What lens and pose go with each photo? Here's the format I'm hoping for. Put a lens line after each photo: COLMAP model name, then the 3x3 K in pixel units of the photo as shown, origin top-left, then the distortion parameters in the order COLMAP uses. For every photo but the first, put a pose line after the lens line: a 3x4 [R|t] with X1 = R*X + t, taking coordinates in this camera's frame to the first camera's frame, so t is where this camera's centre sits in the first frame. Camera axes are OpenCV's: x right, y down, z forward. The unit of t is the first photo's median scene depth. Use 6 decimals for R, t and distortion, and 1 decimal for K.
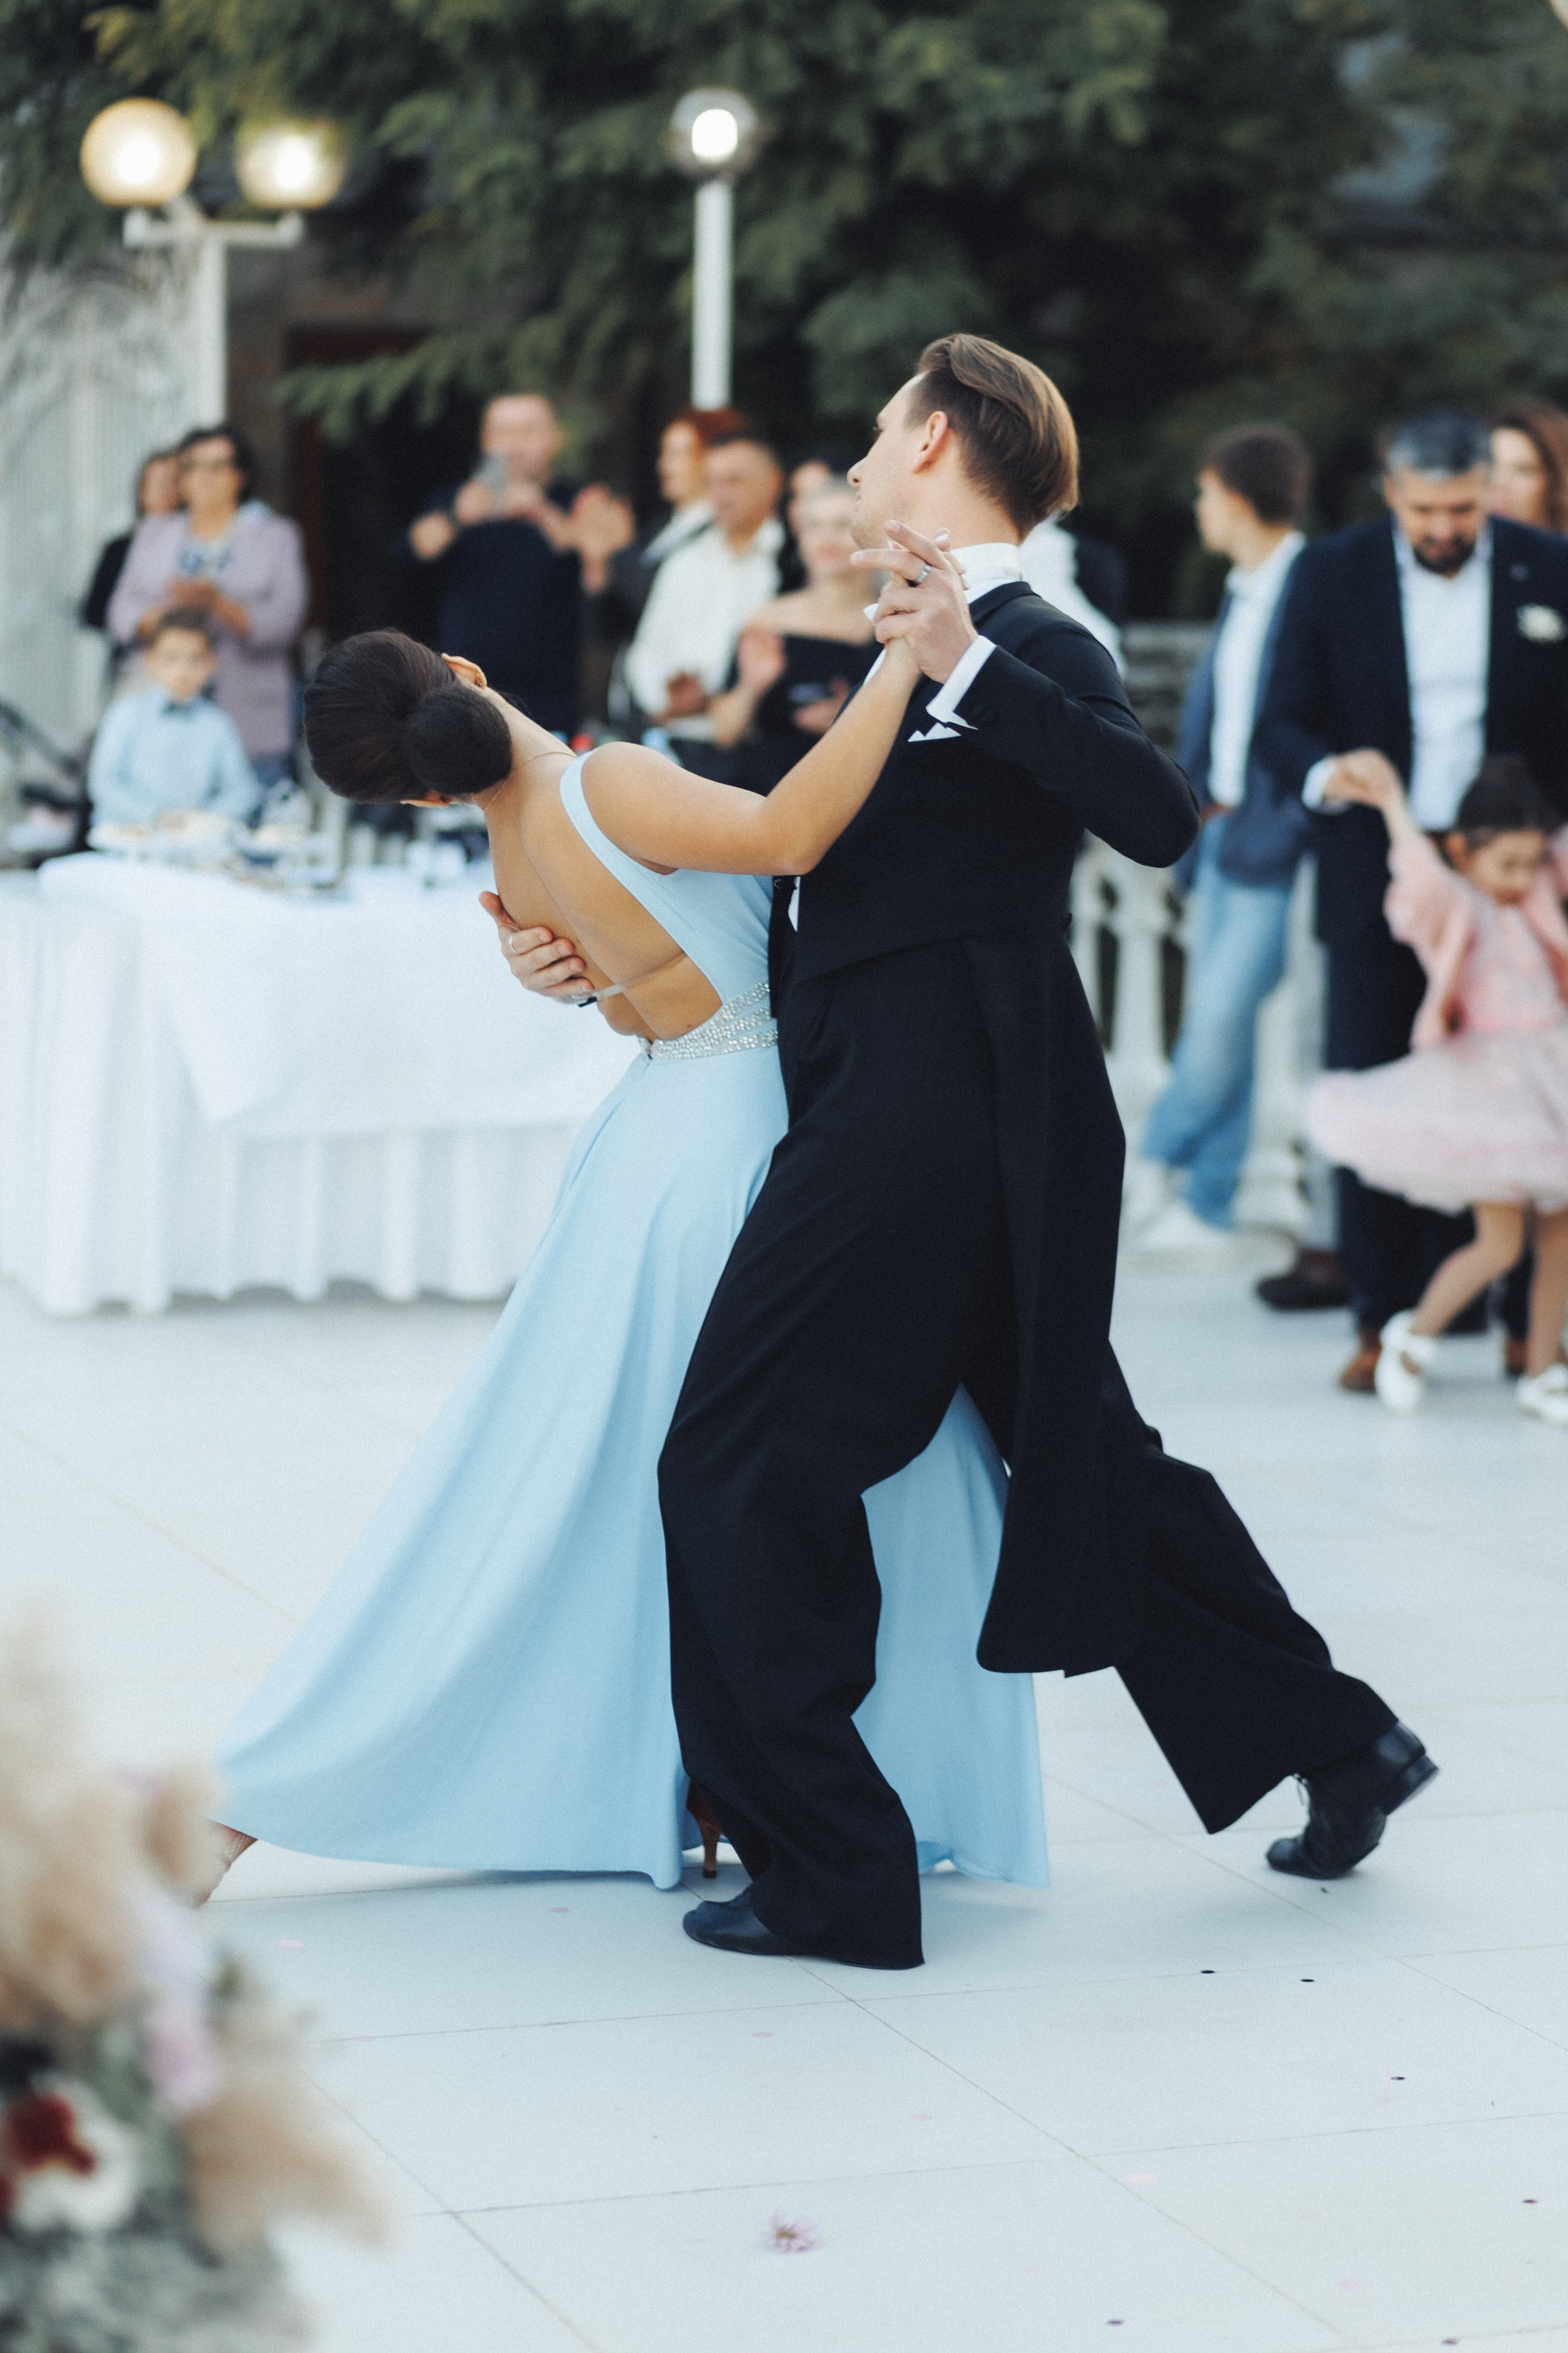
lens RADIAL K [[5756.8, 0, 788.2], [0, 5756.8, 1179.6], [0, 0, 1]] dist [0.004661, -0.240331]
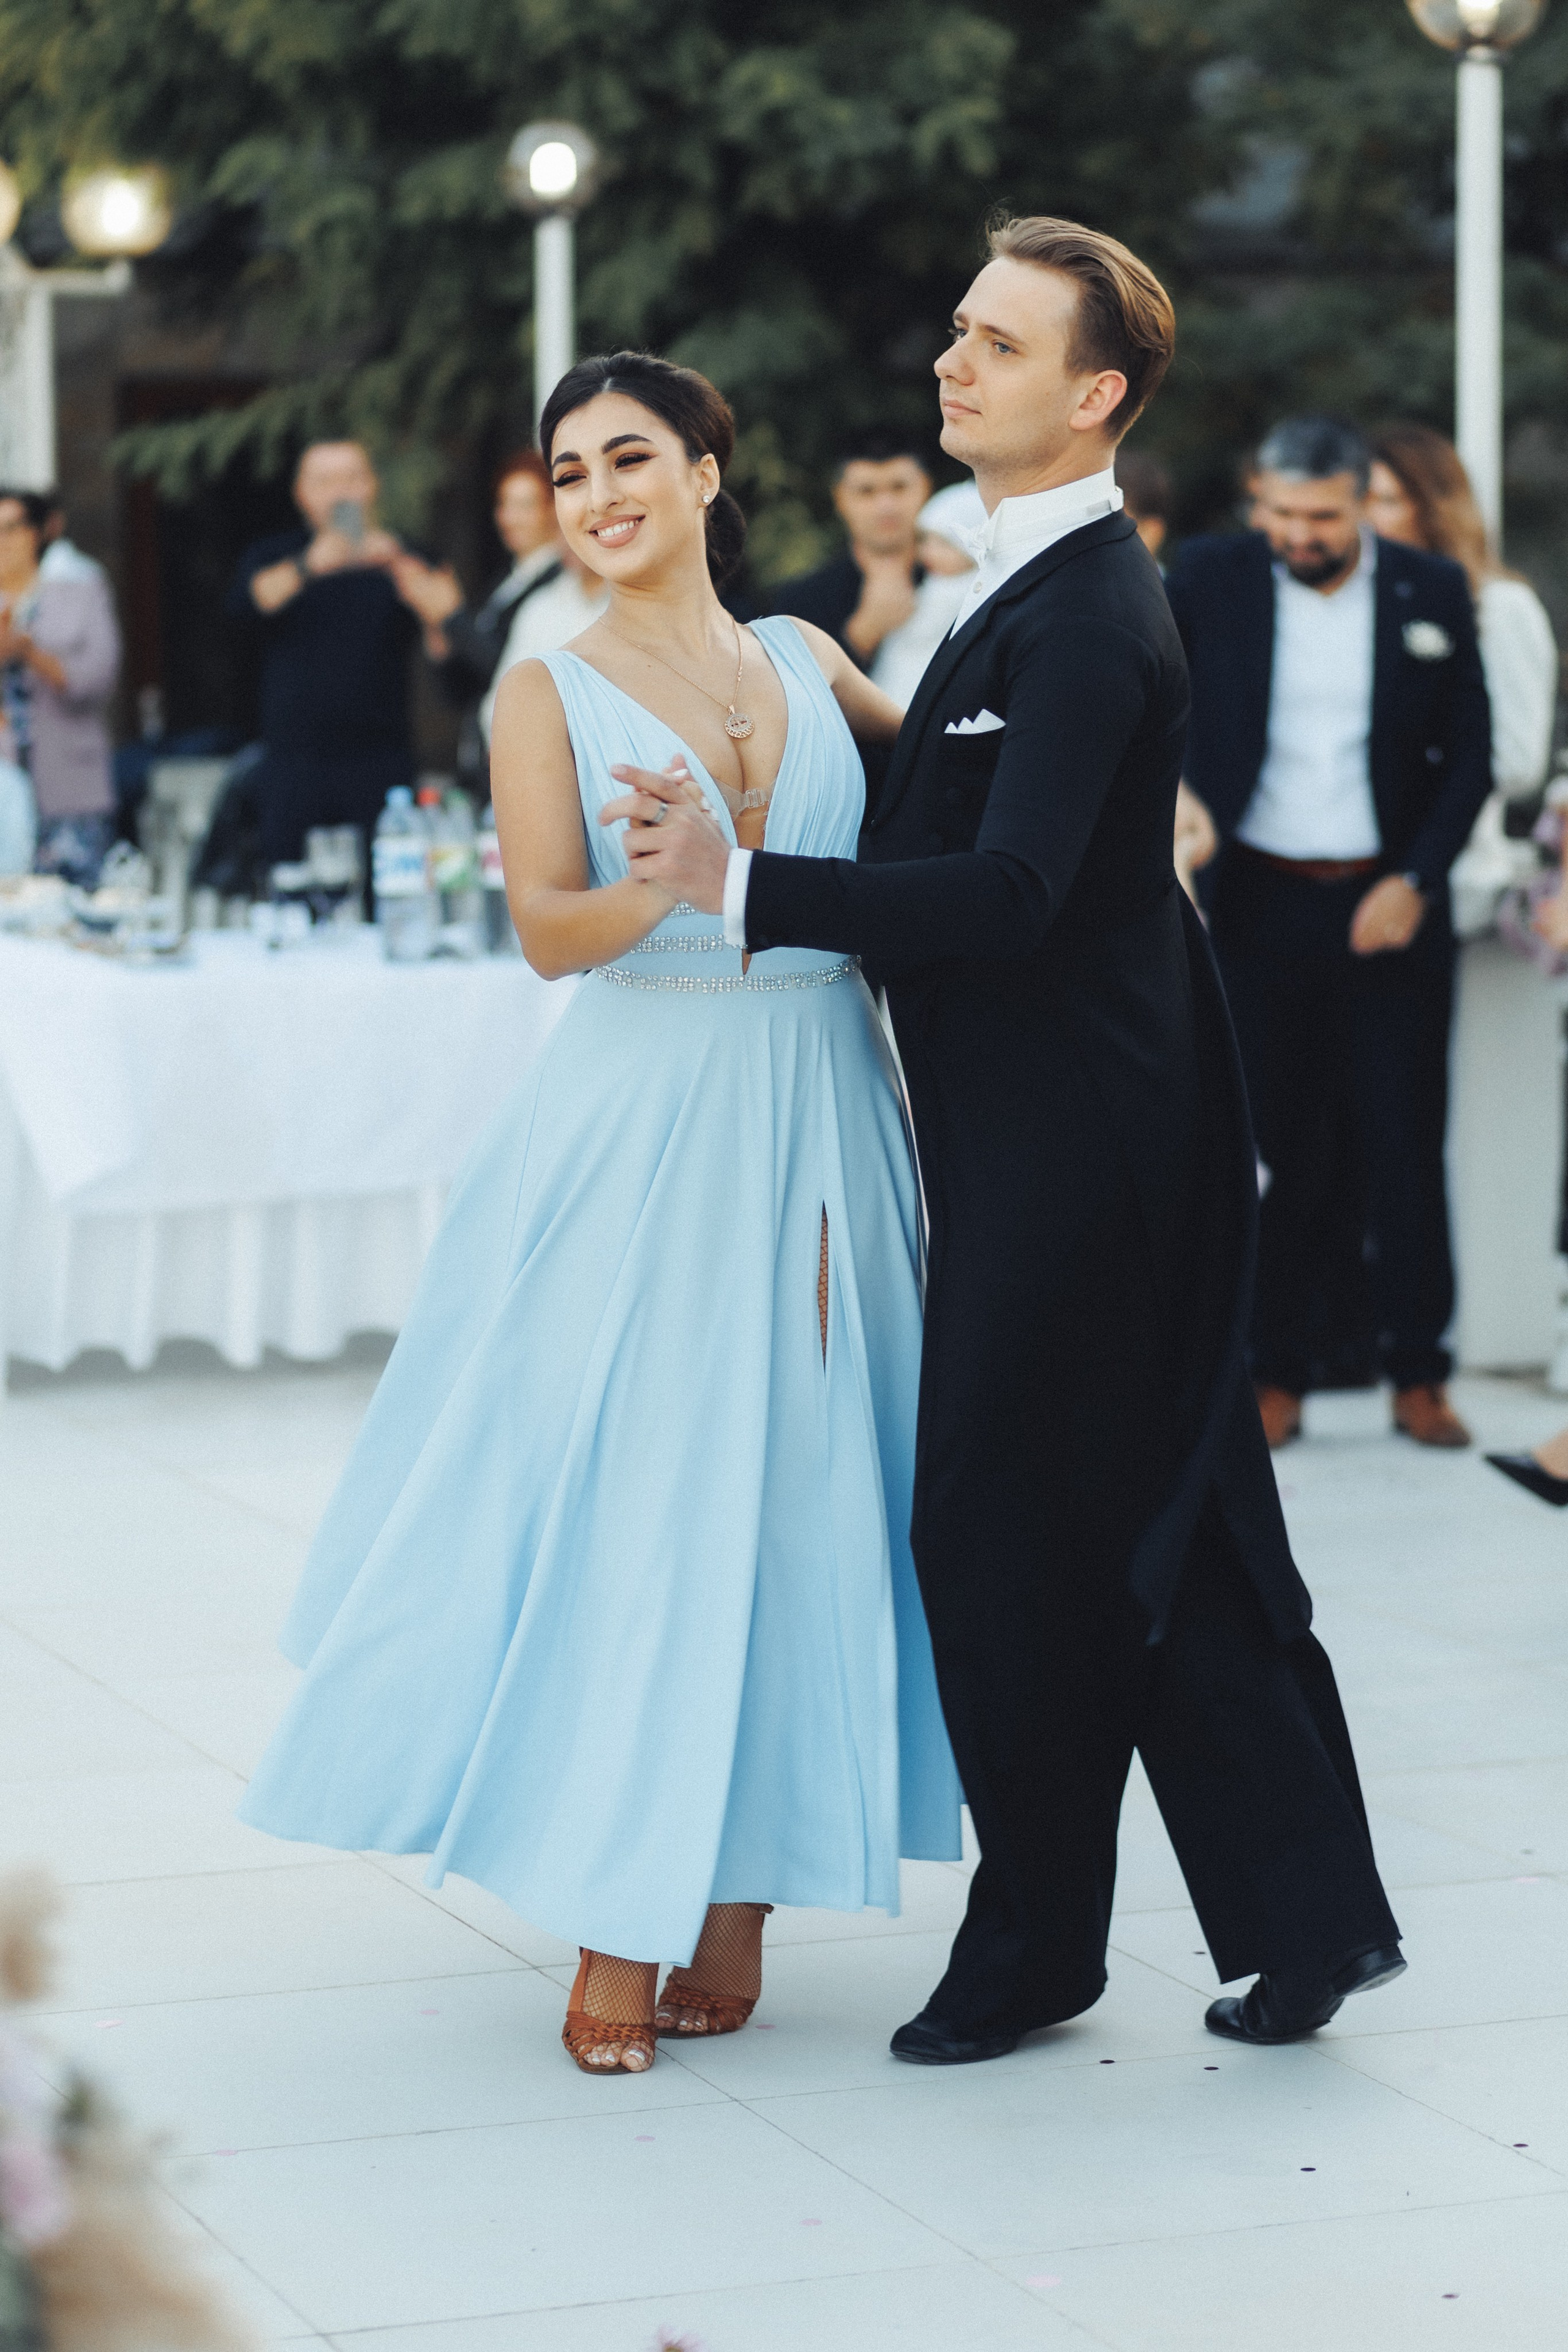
lens RADIAL K [[5672.7, 0, 672.1], [0, 5672.7, 1313.0], [0, 0, 1]] dist [-0.040216, 0.356886]
pose [[0.999710, -0.024048, 0.001028, 0.001564], [0.024032, 0.999616, 0.013788, -0.001021], [-0.001360, -0.013759, 0.999904, 0.036541]]
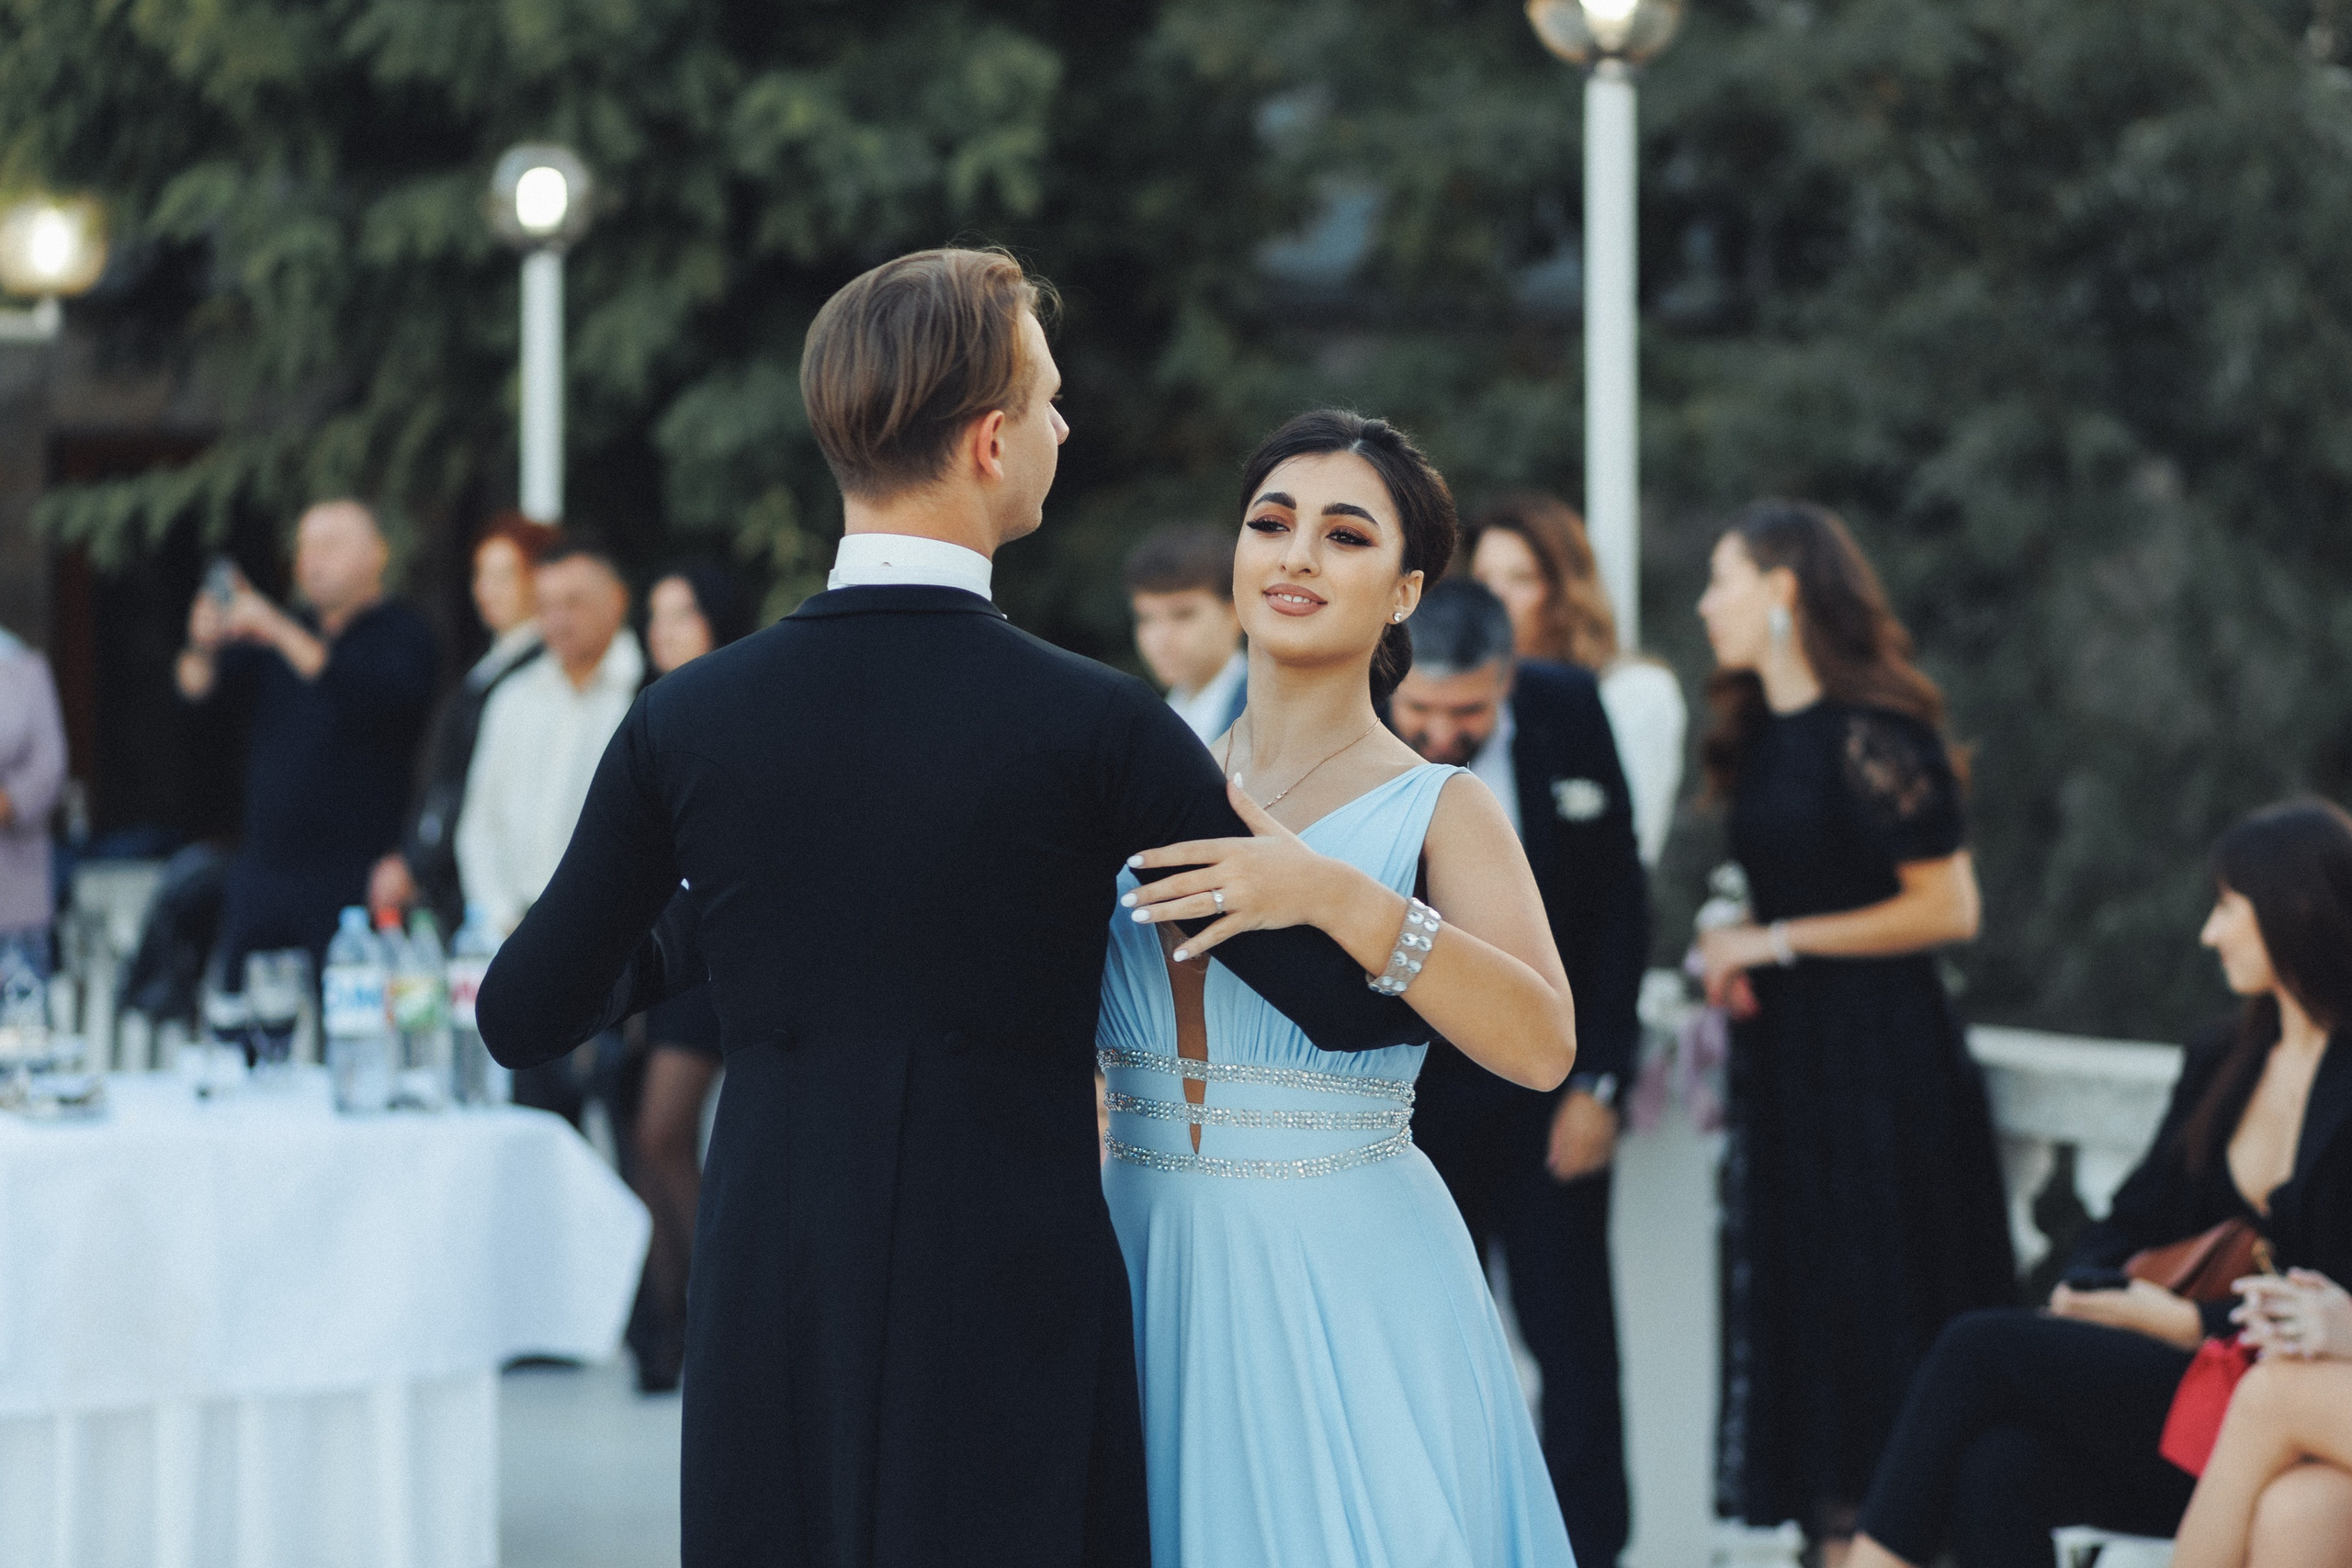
lens RADIAL K [[5873.0, 0, 1180.0], [0, 5873.0, 783.1], [0, 0, 1]] dist [-0.004464, 0.082952]
pose [[0.995775, -0.022099, 0.089131, 0.001779], [0.030231, 0.995398, -0.090937, -0.012360], [-0.086711, 0.093247, 0.991860, 0.126081]]
